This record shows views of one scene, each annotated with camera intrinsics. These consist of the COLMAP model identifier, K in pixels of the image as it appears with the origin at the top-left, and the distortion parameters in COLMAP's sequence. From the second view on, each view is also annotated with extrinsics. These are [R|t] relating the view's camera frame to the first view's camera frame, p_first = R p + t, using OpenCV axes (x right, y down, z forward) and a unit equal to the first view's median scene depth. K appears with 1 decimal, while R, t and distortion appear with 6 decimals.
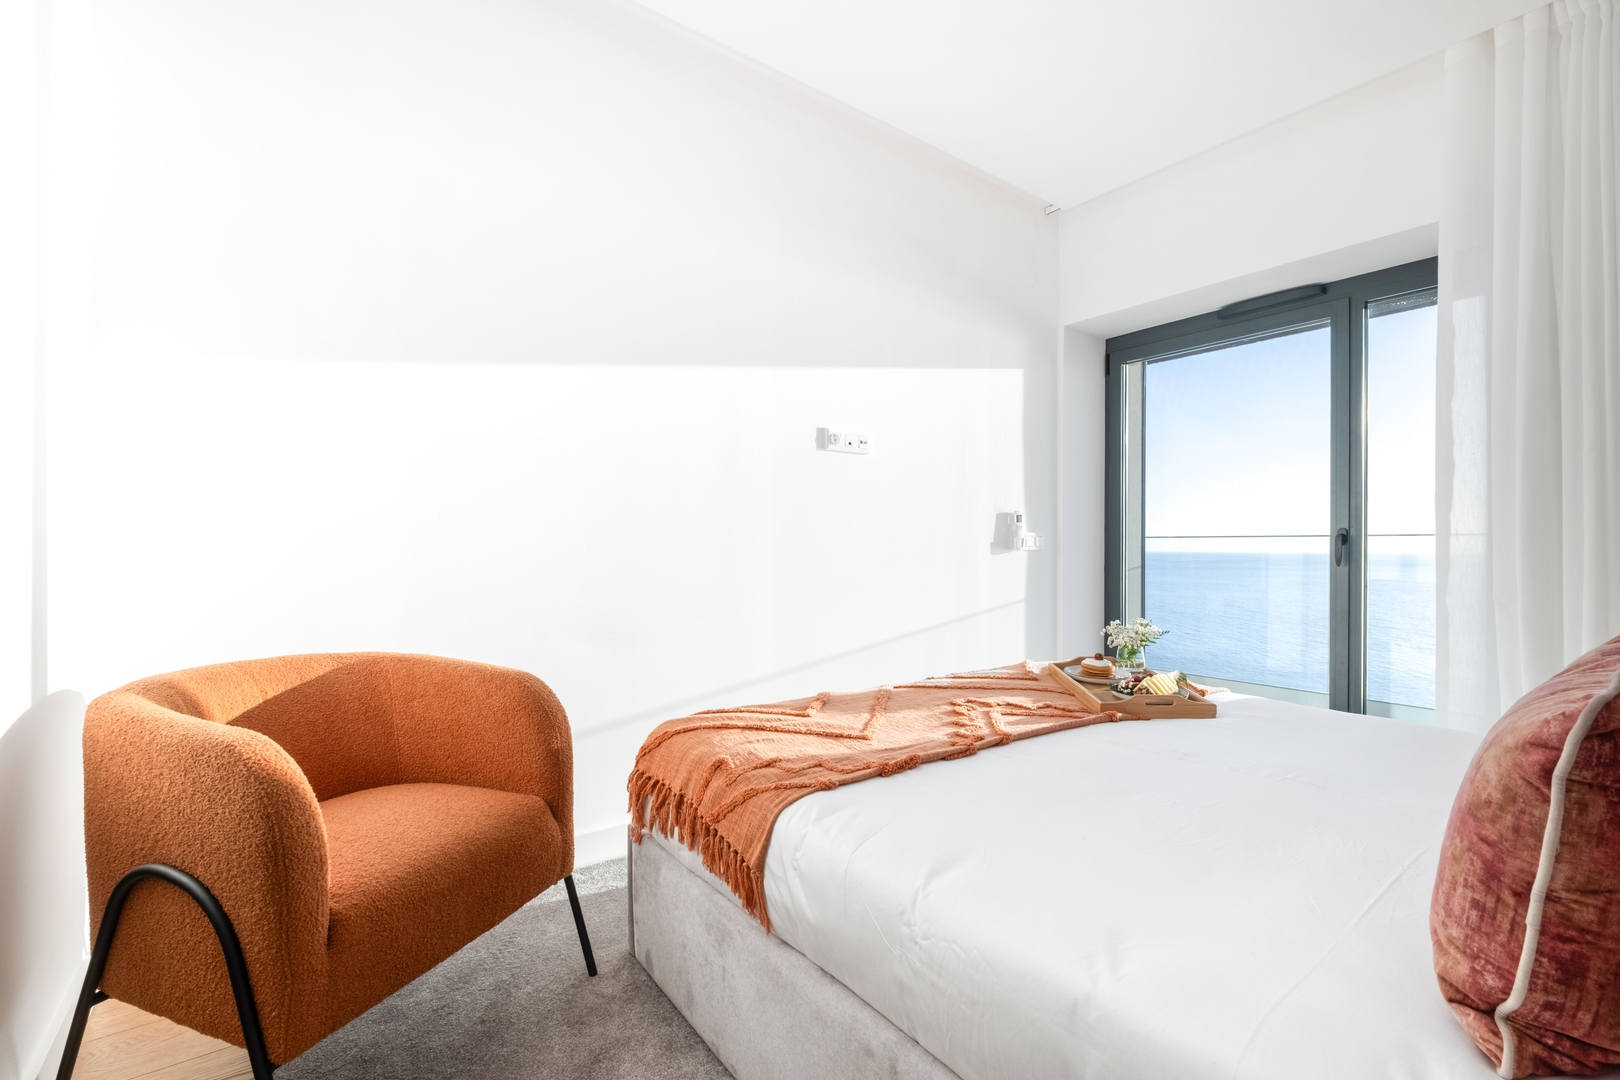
lens RADIAL K [[698.2, 0, 806.3], [0, 698.2, 545.5], [0, 0, 1]] dist [-0.001840, -0.000773]
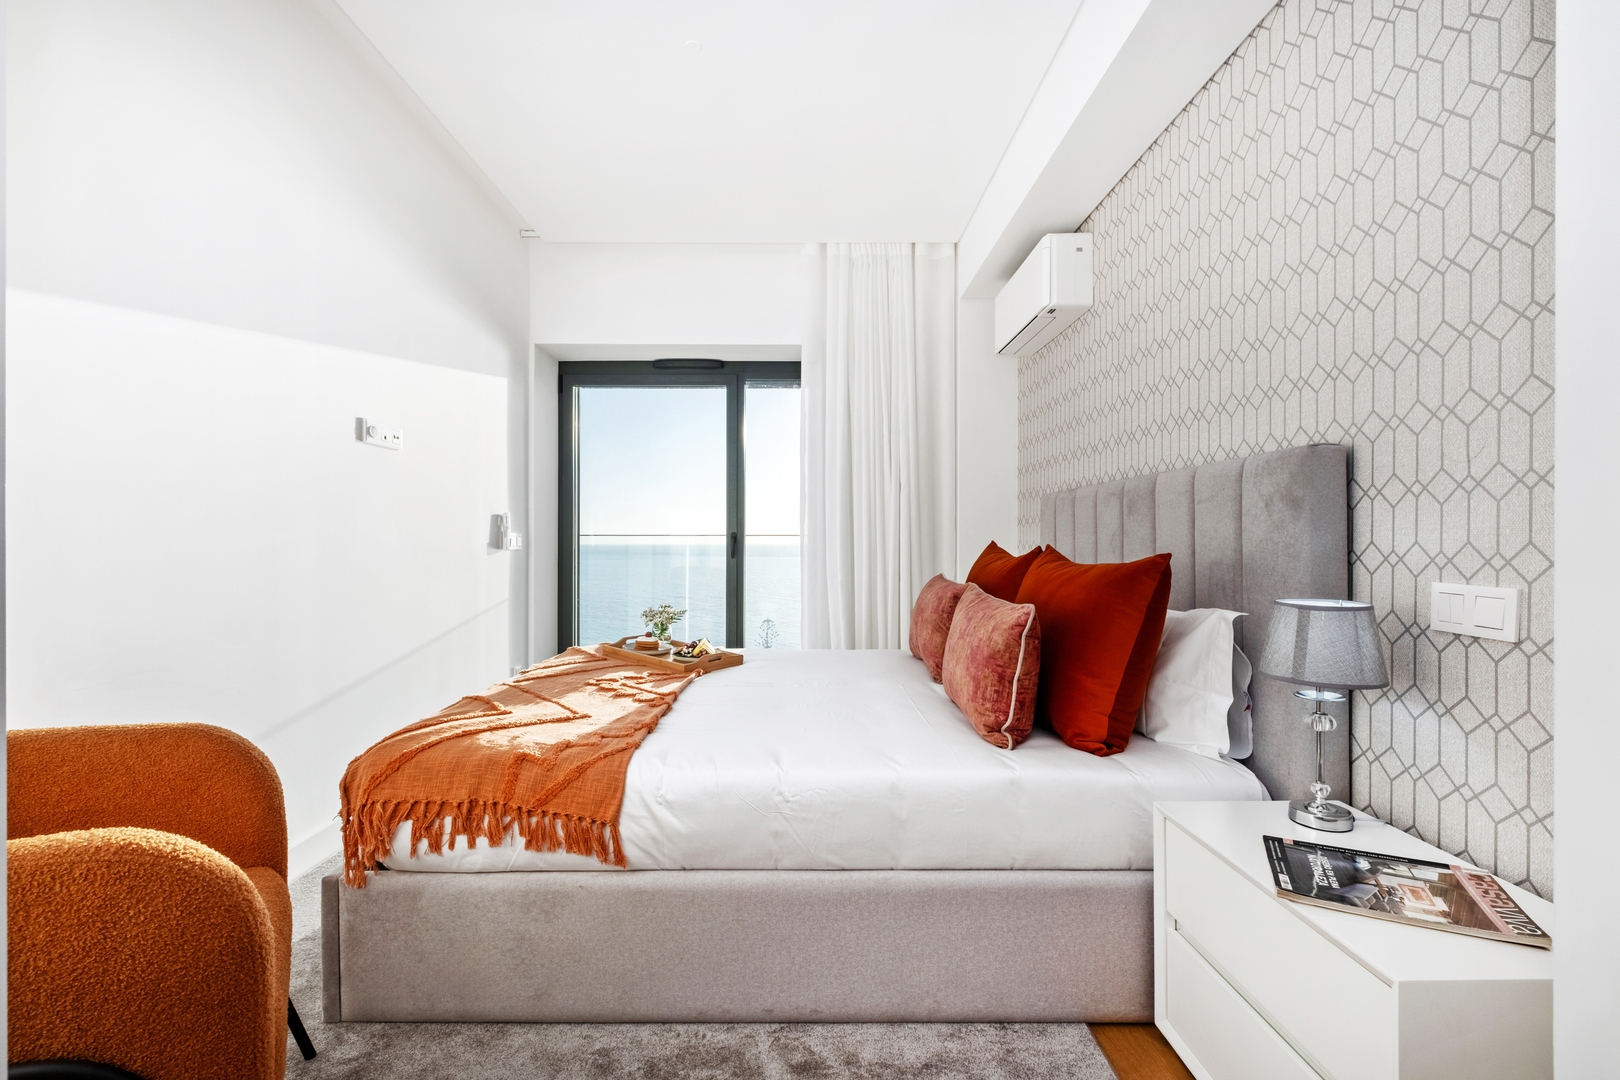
lens RADIAL K [[698.2, 0, 813.4], [0, 698.2, 540.1], [0, 0, 1]] dist [-0.001840, -0.000773]
pose [[0.599733, -0.000726, 0.800200, -0.649312], [-0.000603, 0.999999, 0.001359, -0.023549], [-0.800200, -0.001298, 0.599732, -0.010491]]
